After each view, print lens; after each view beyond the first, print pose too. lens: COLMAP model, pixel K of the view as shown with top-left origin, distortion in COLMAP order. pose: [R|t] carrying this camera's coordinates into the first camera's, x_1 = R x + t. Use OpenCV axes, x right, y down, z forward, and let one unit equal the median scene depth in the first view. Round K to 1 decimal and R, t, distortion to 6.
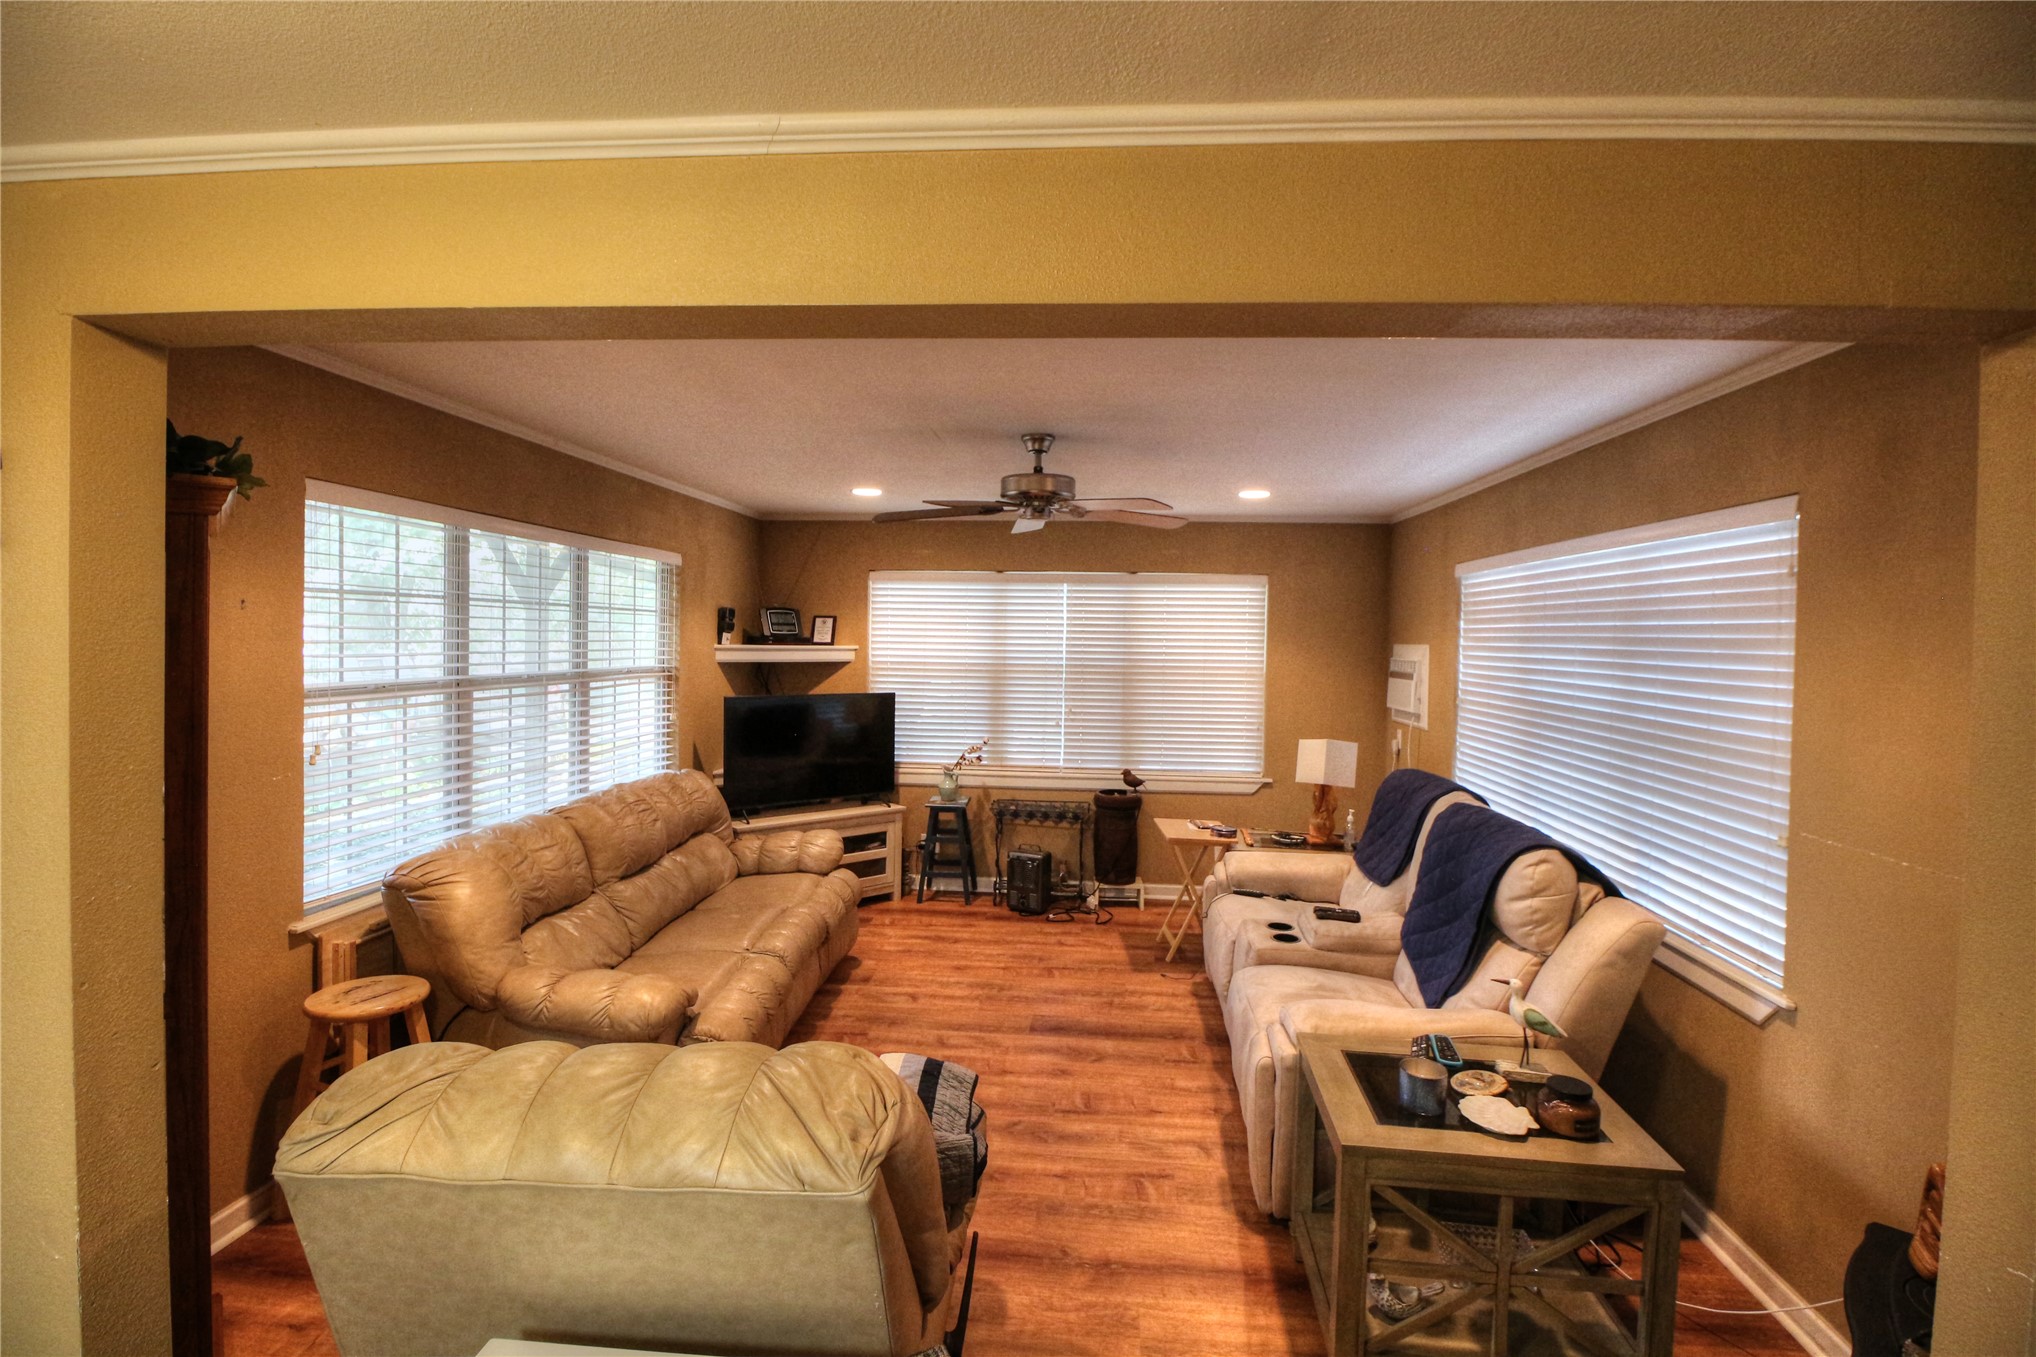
lens RADIAL K [[956.9, 0, 1019.6], [0, 956.9, 673.7], [0, 0, 1]] dist [-0.002712, -0.008853]
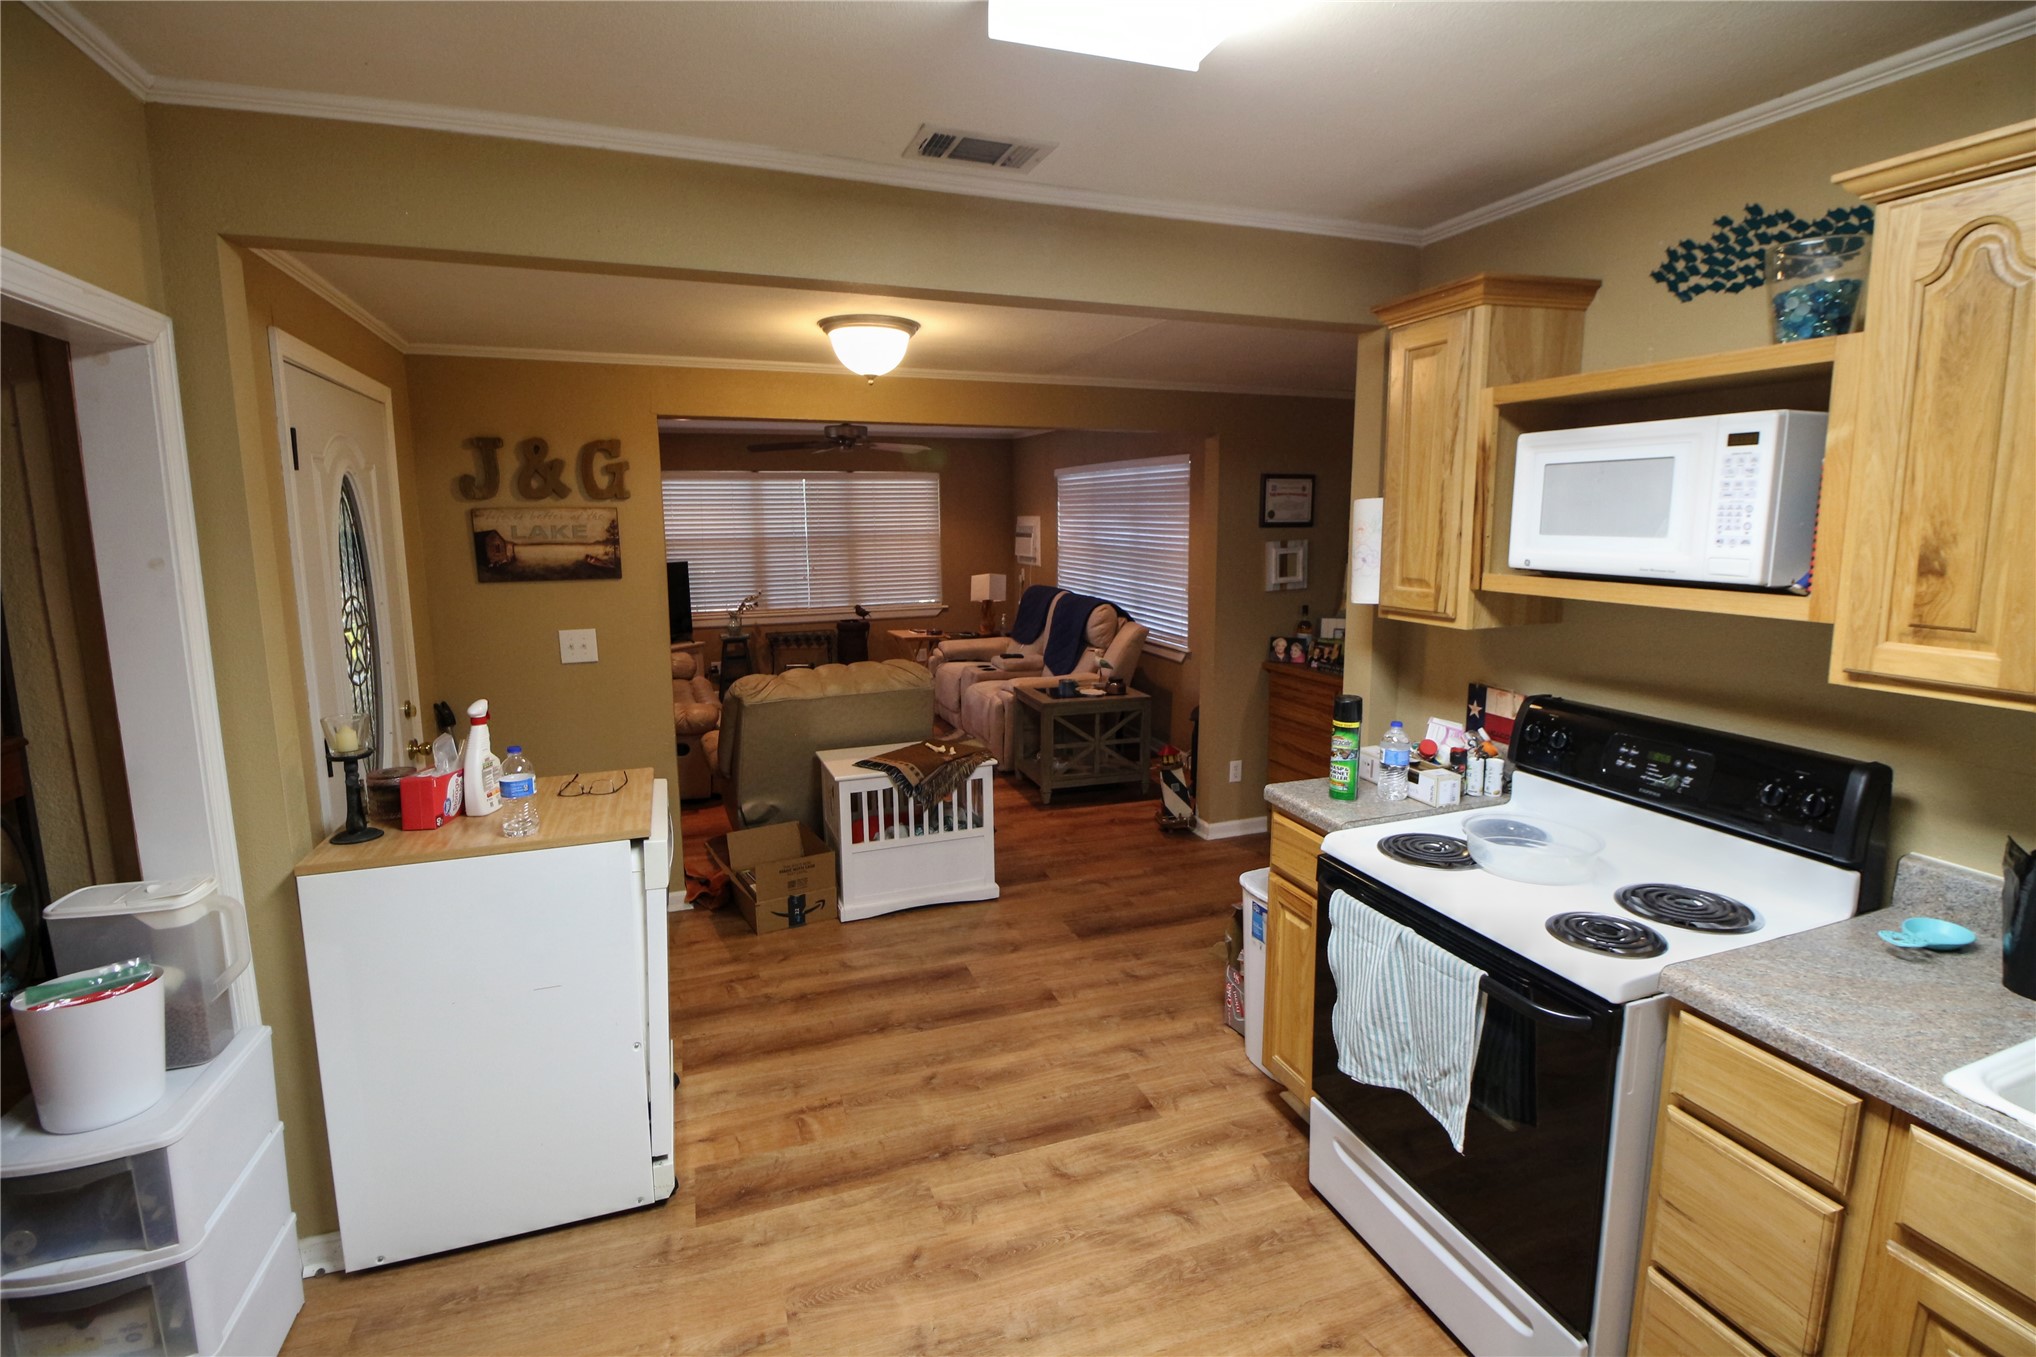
lens RADIAL K [[956.9, 0, 1012.5], [0, 956.9, 667.1], [0, 0, 1]] dist [-0.002712, -0.008853]
pose [[0.912200, -0.089774, 0.399789, -0.373268], [0.040779, 0.990750, 0.129430, 0.015653], [-0.407711, -0.101763, 0.907423, -0.646223]]
